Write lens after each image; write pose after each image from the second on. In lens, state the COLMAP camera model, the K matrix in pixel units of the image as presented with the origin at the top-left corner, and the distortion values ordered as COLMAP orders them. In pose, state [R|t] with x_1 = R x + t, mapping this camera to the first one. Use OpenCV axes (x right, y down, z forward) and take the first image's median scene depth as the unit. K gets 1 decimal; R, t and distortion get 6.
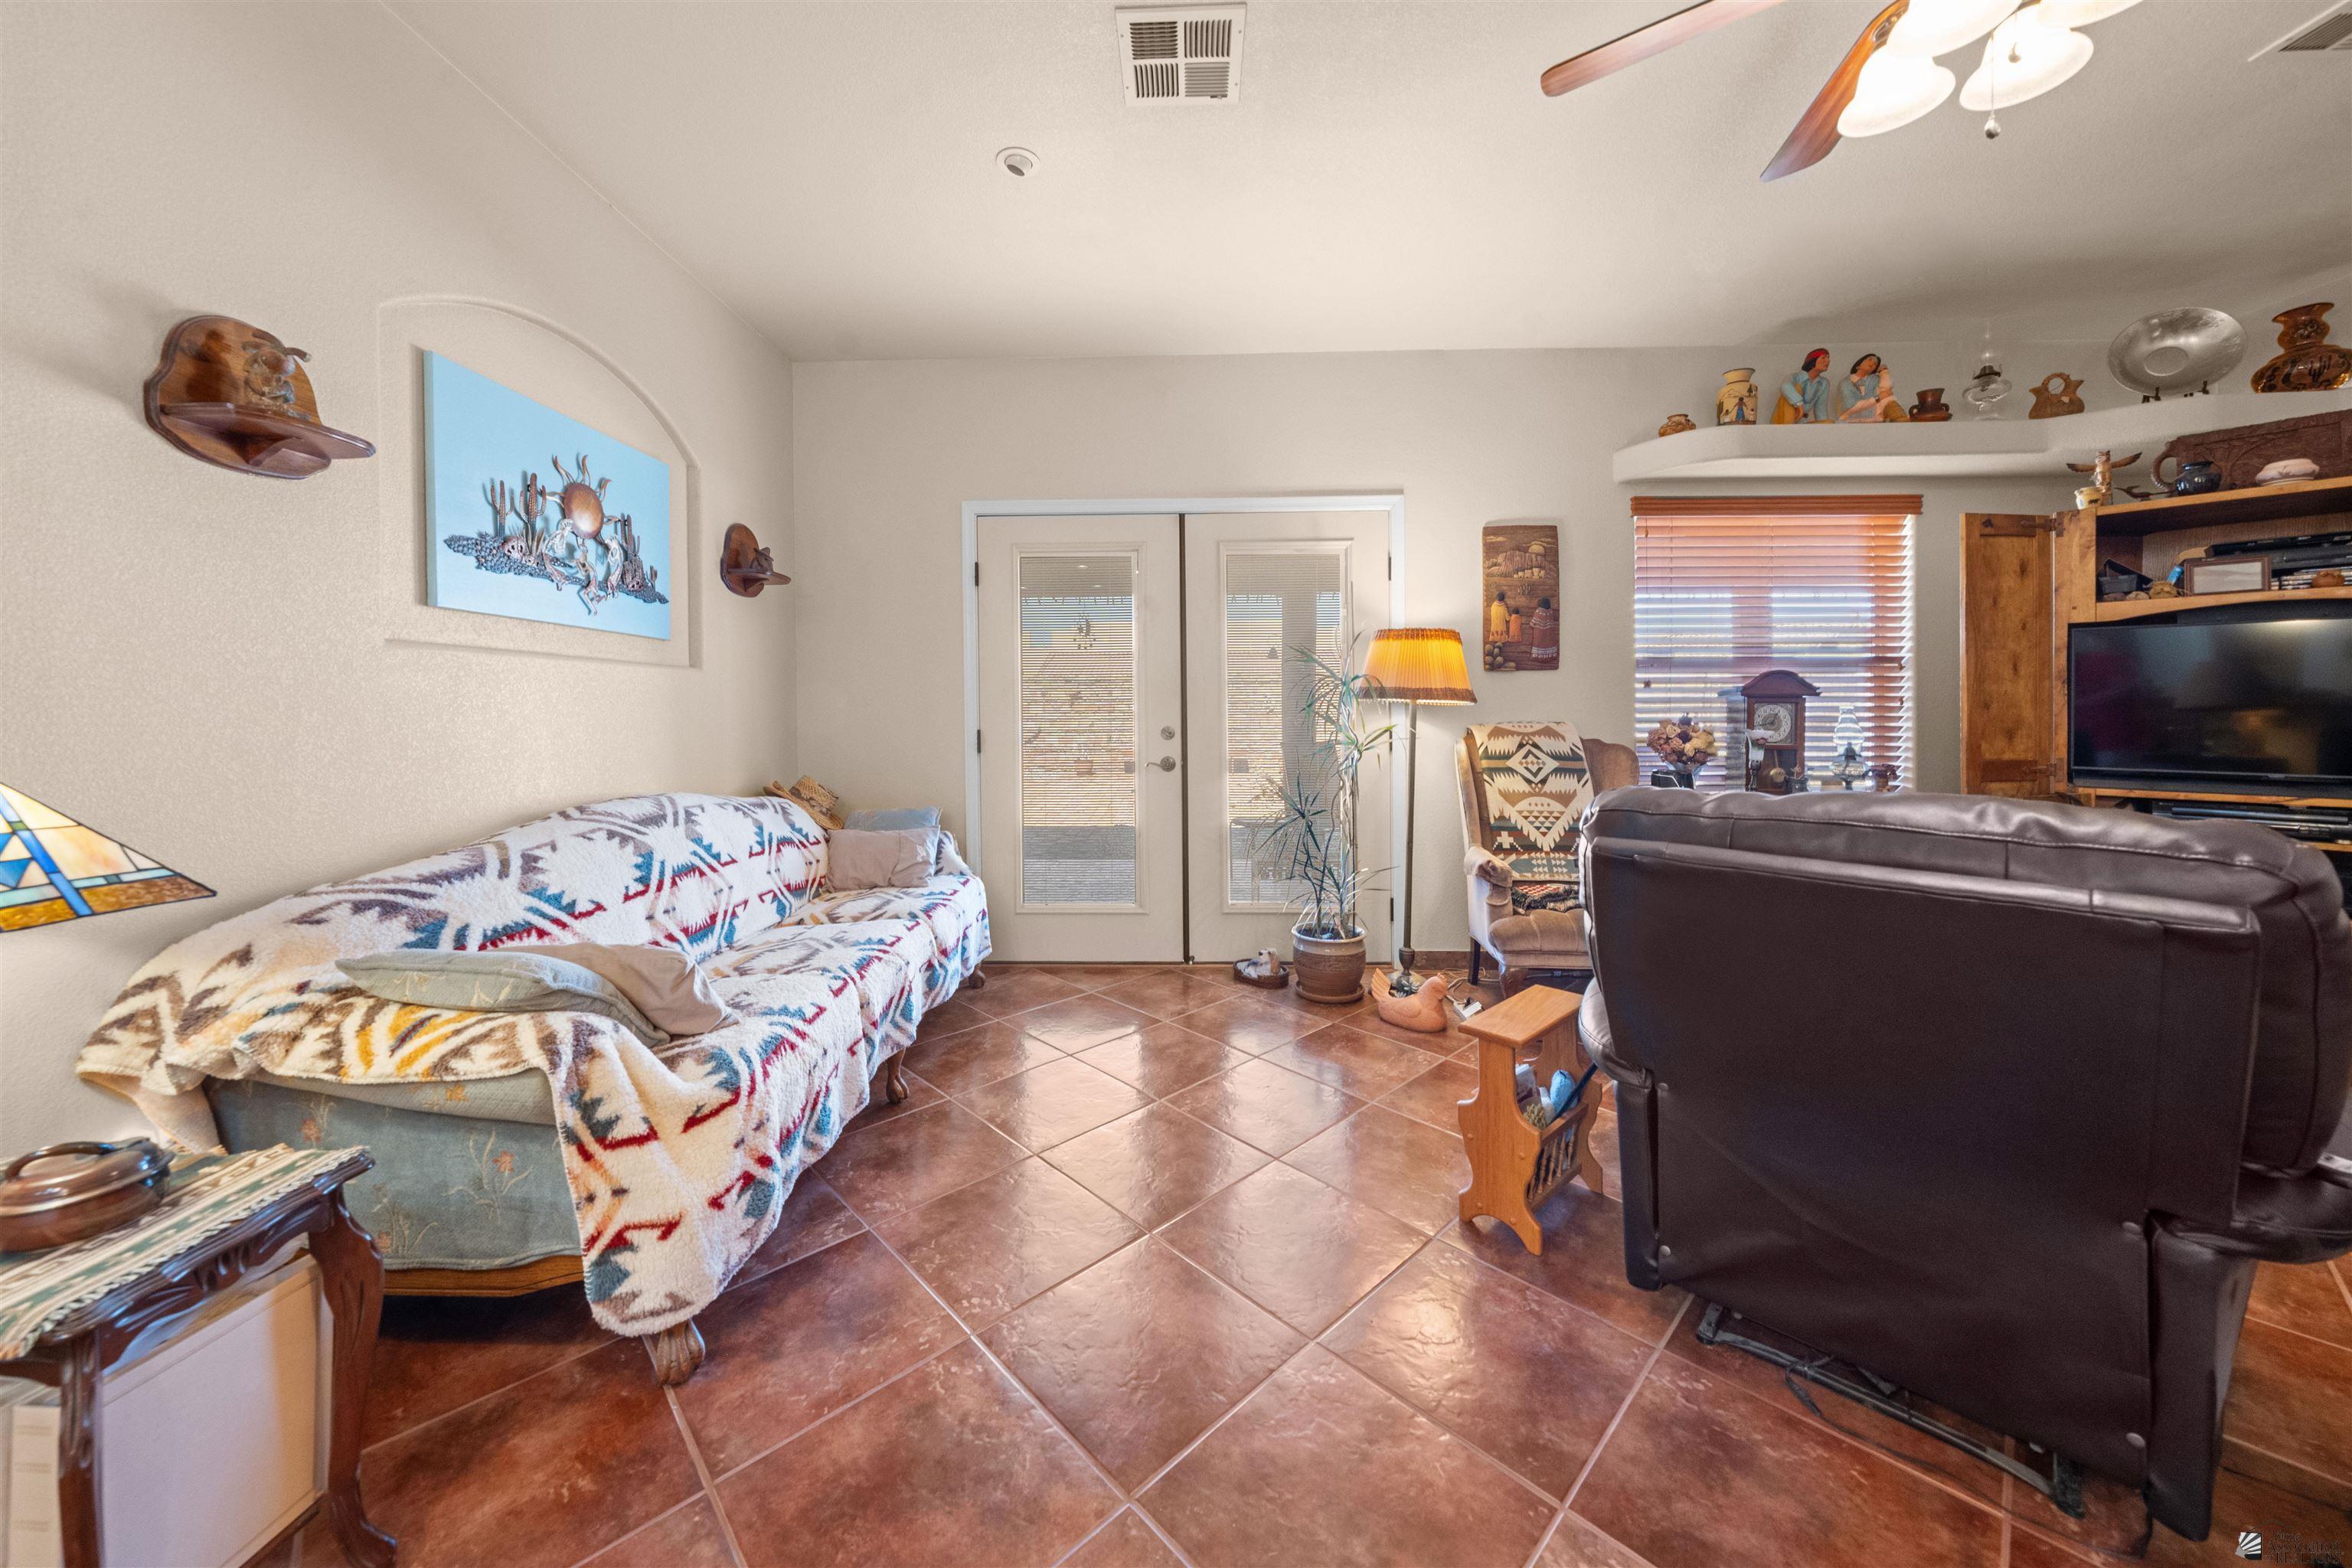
lens RADIAL K [[829.9, 0, 1161.6], [0, 829.9, 715.4], [0, 0, 1]] dist [-0.005622, 0.000031]
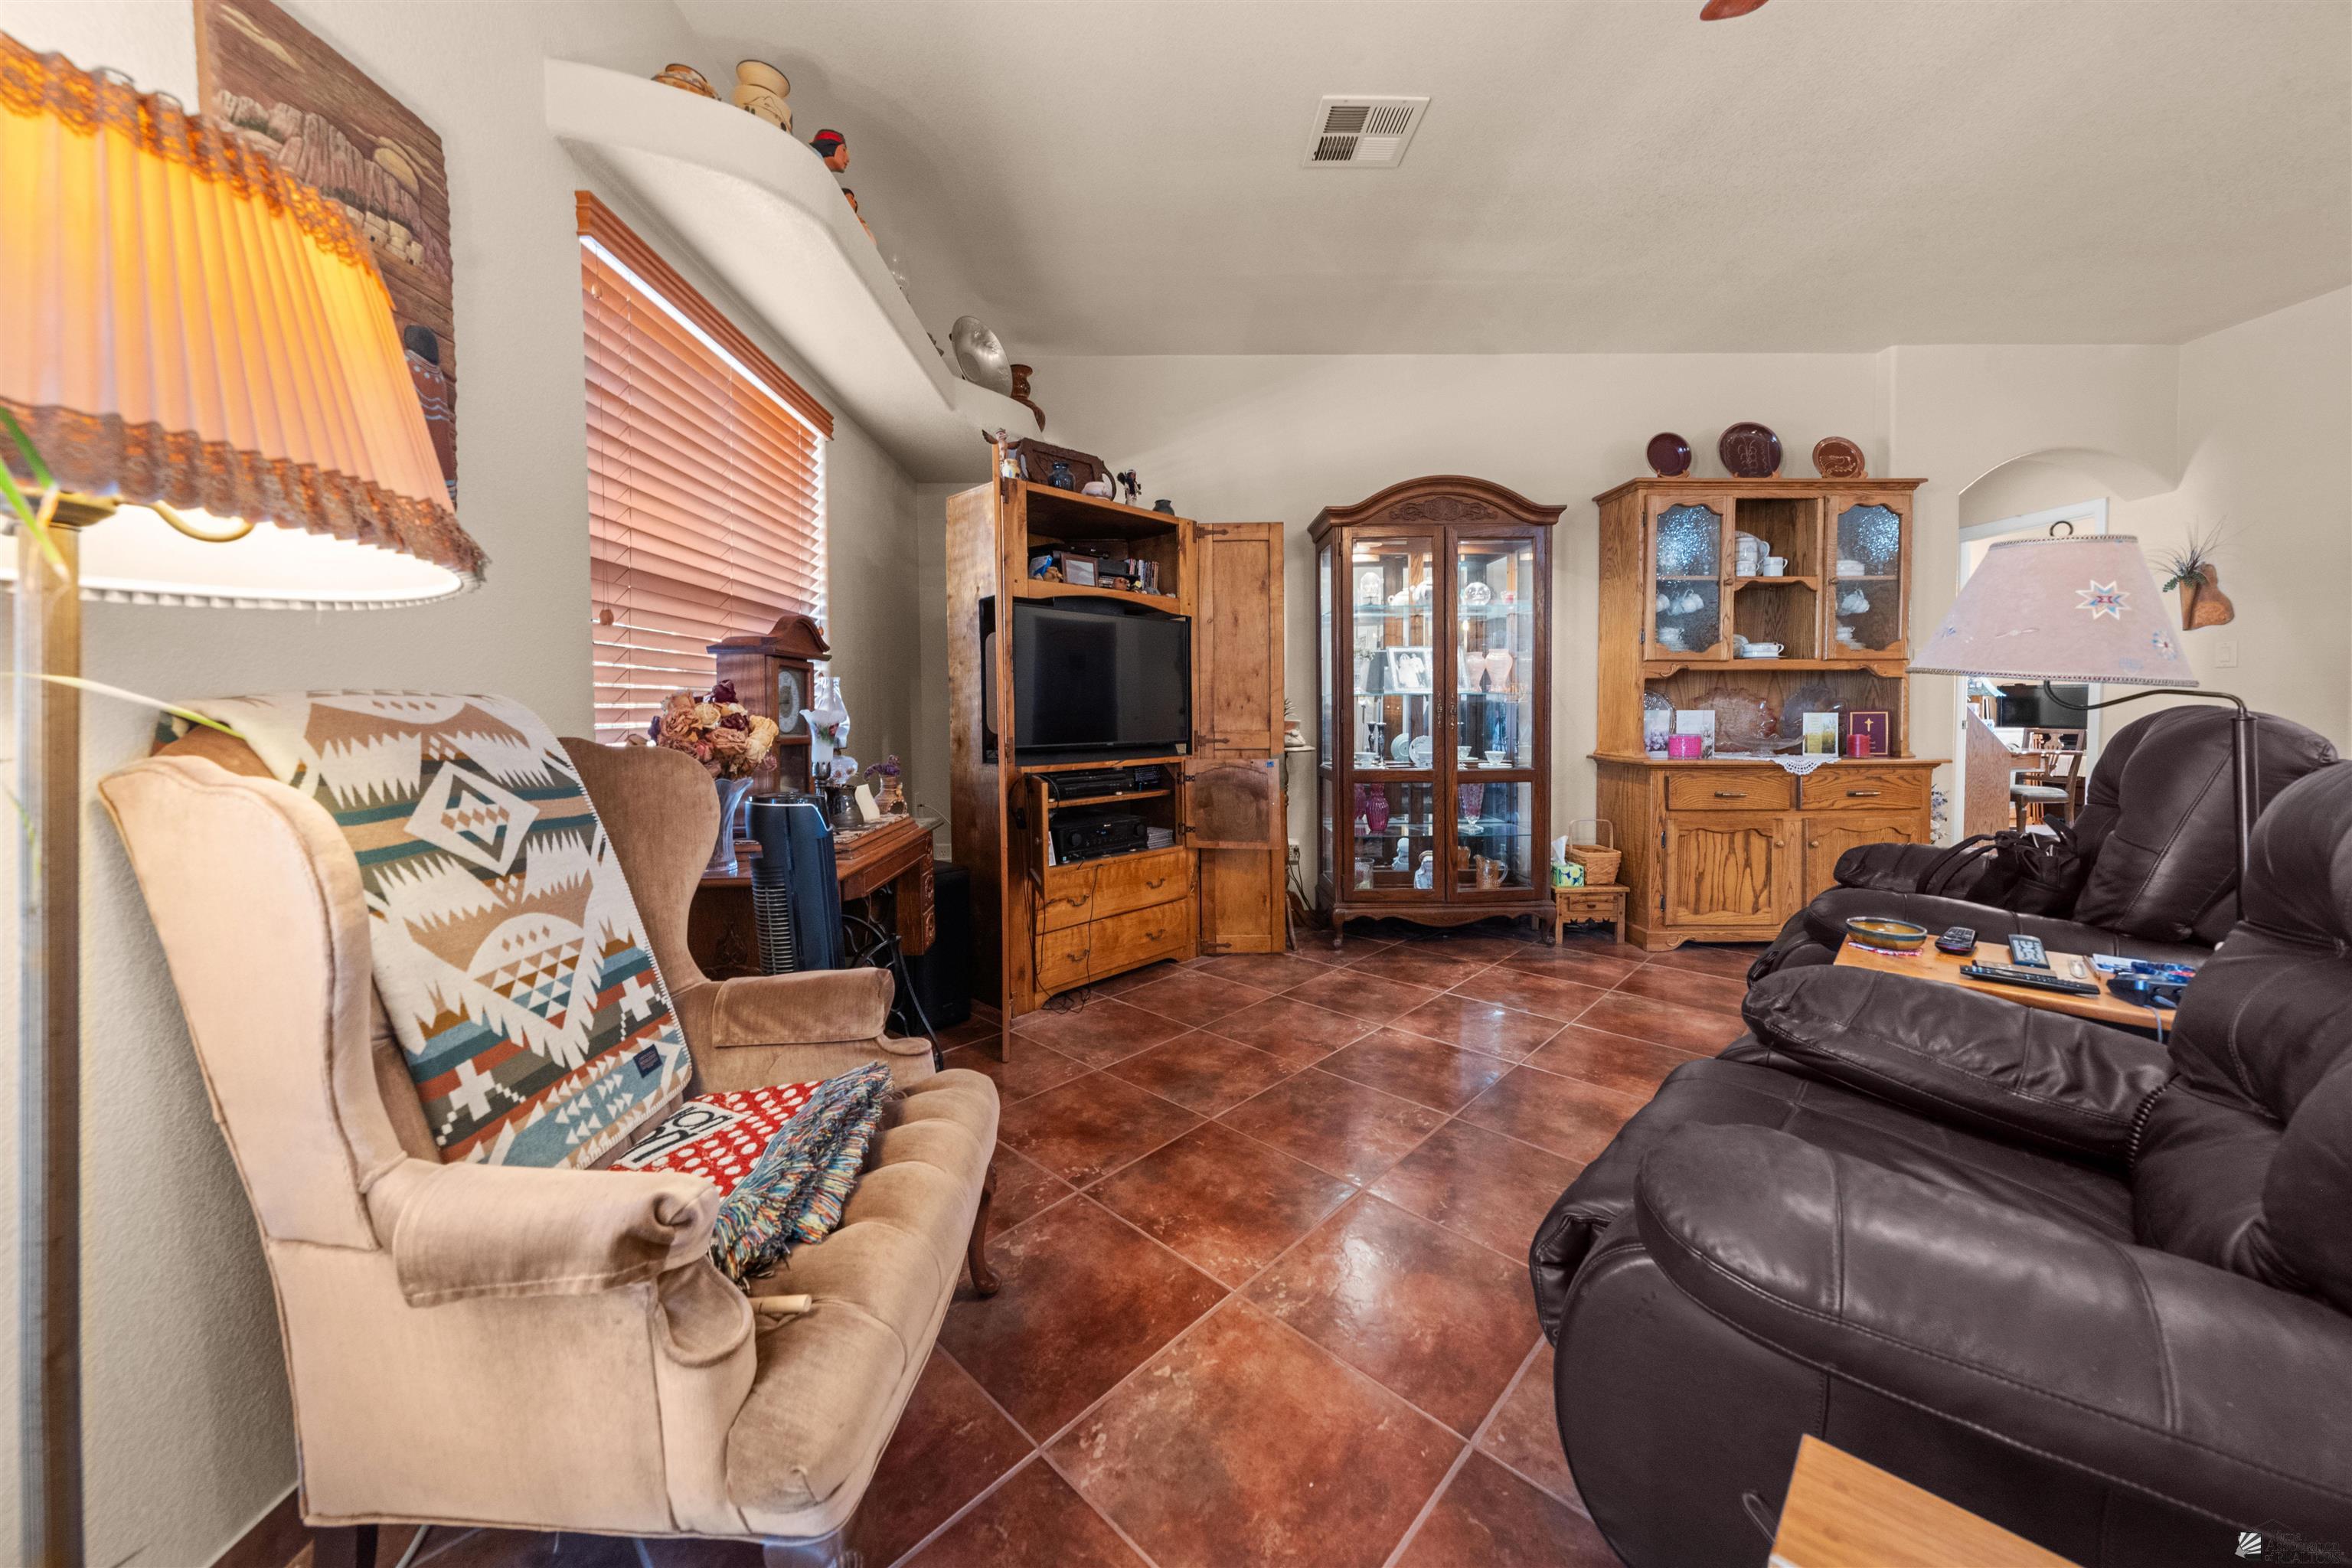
lens RADIAL K [[836.9, 0, 1163.8], [0, 836.9, 730.2], [0, 0, 1]] dist [-0.000856, -0.000007]
pose [[-0.038419, -0.023761, 0.998979, 0.128121], [0.008682, 0.999672, 0.024111, 0.020736], [-0.999224, 0.009599, -0.038200, 0.861535]]
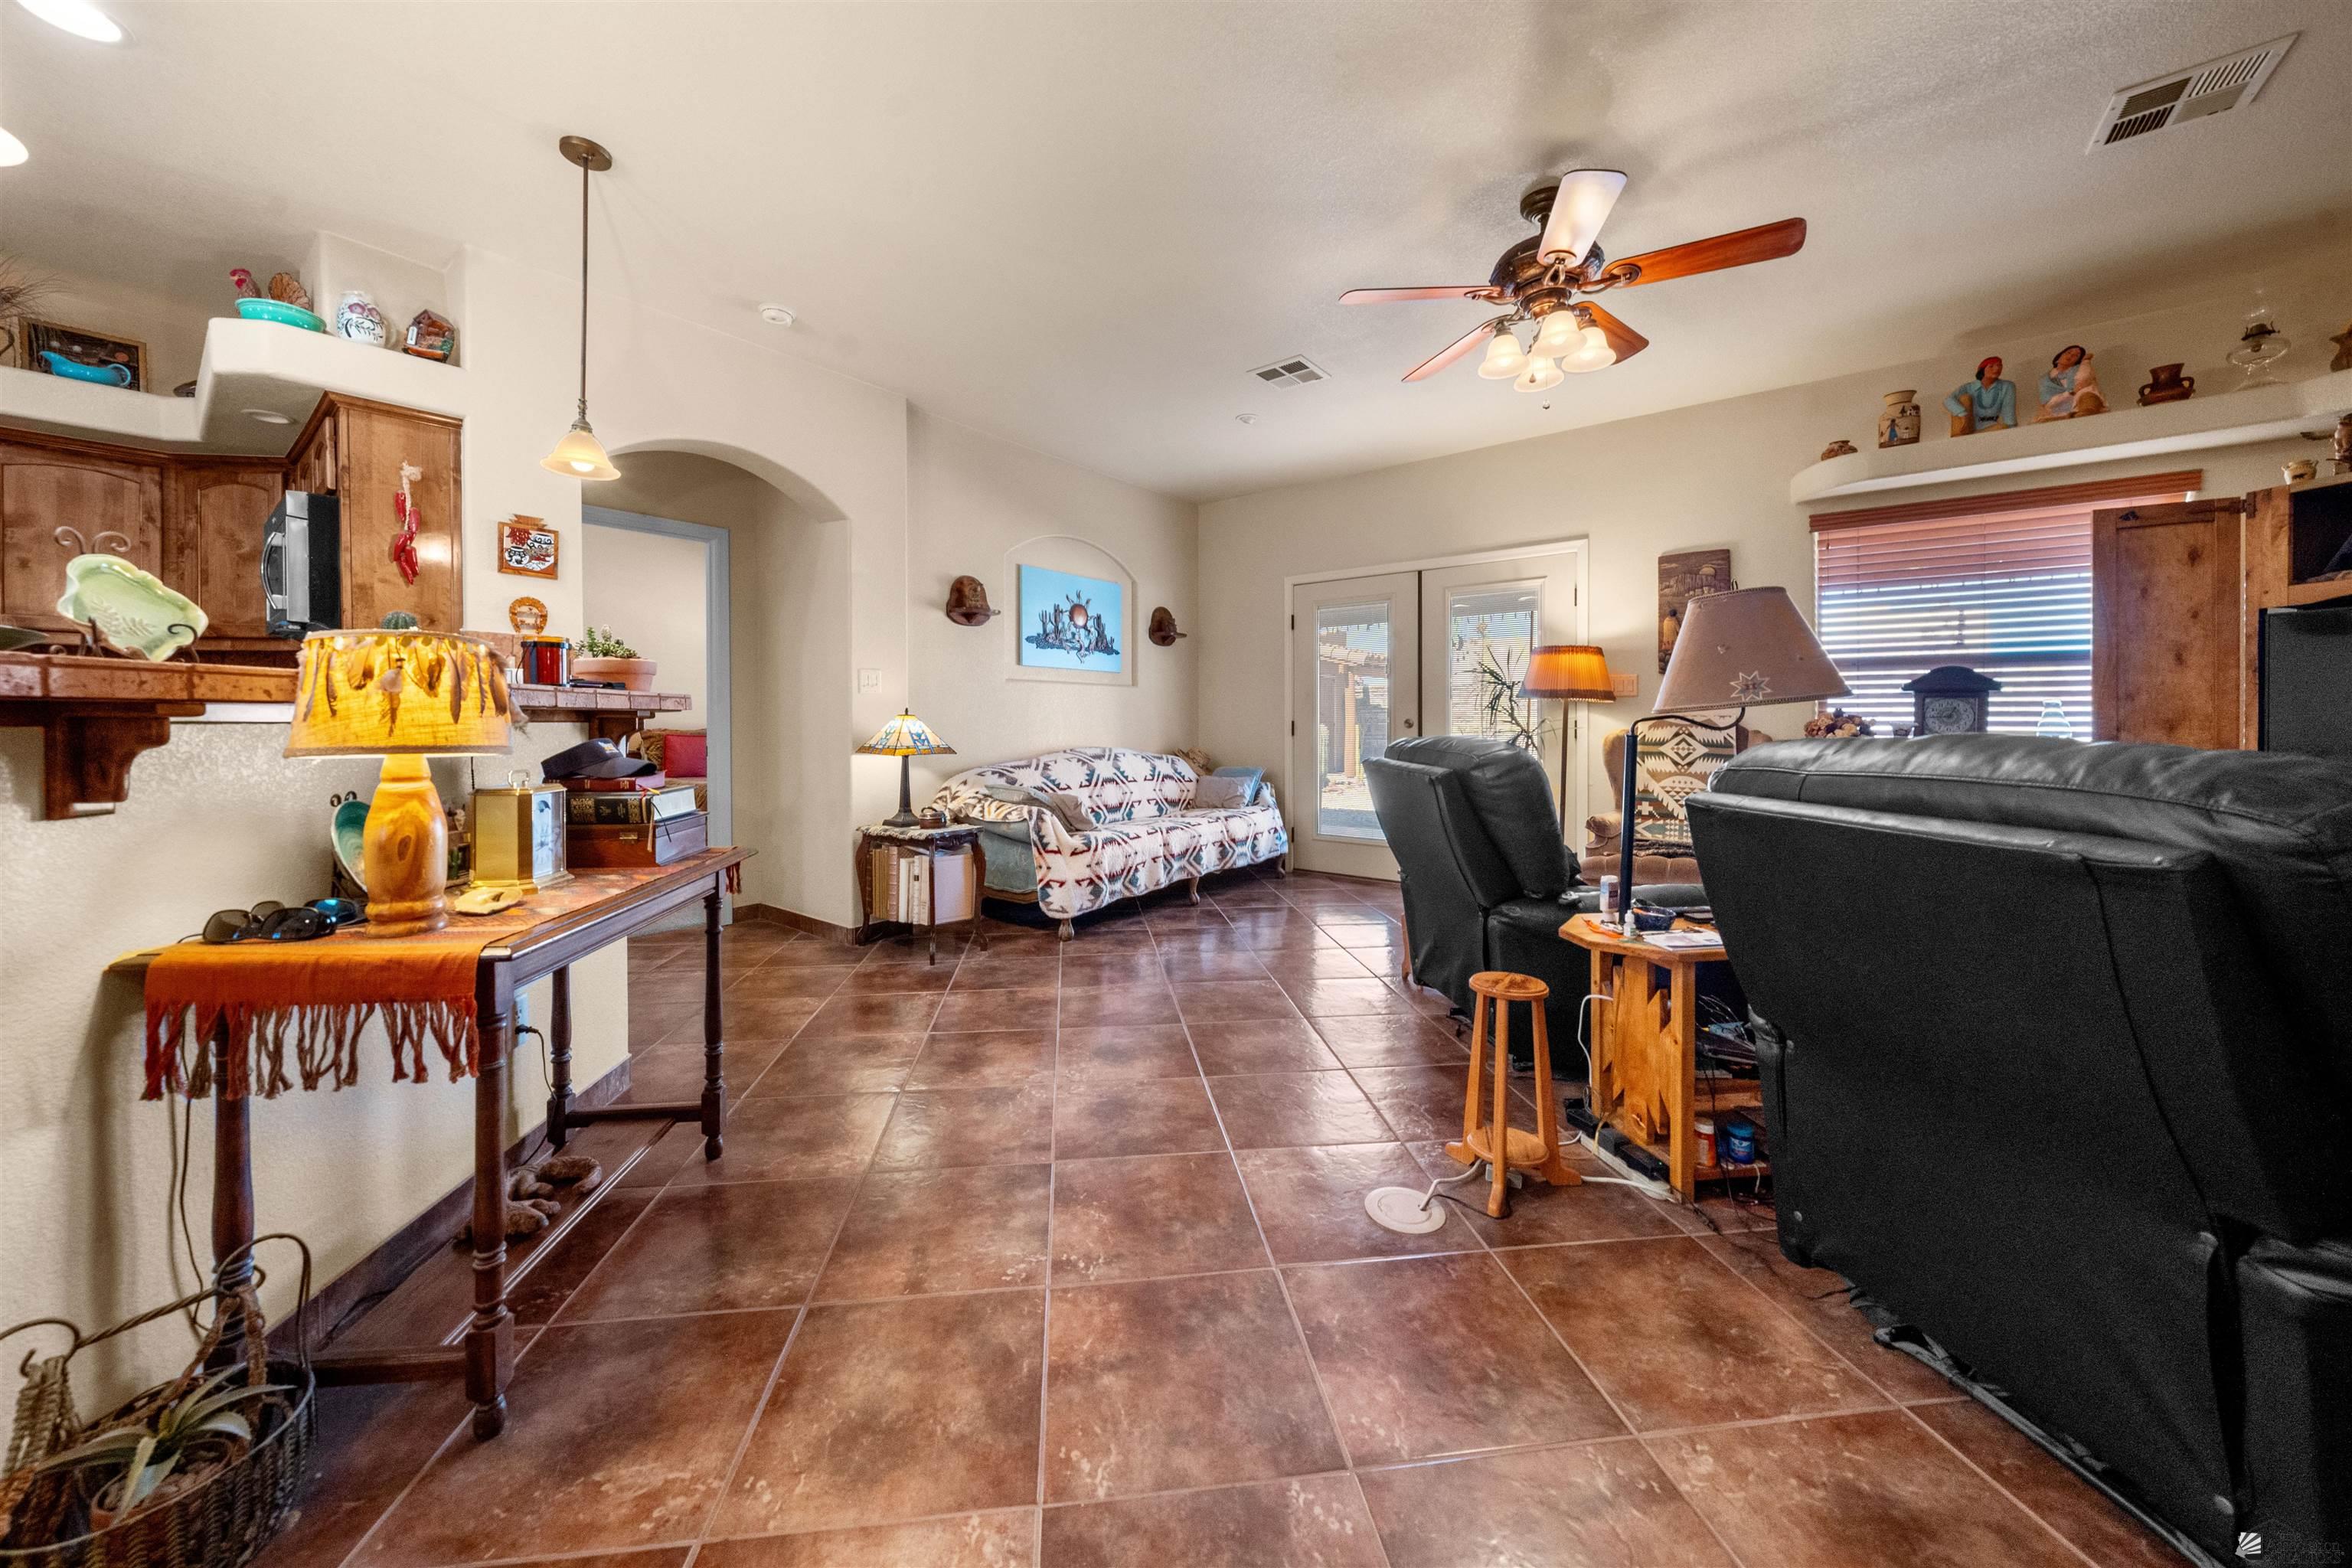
lens RADIAL K [[829.9, 0, 1161.6], [0, 829.9, 715.4], [0, 0, 1]] dist [-0.005622, 0.000031]
pose [[0.797575, 0.000288, -0.603220, 0.660958], [-0.006164, 0.999952, -0.007673, 0.025728], [0.603188, 0.009838, 0.797538, -0.510467]]
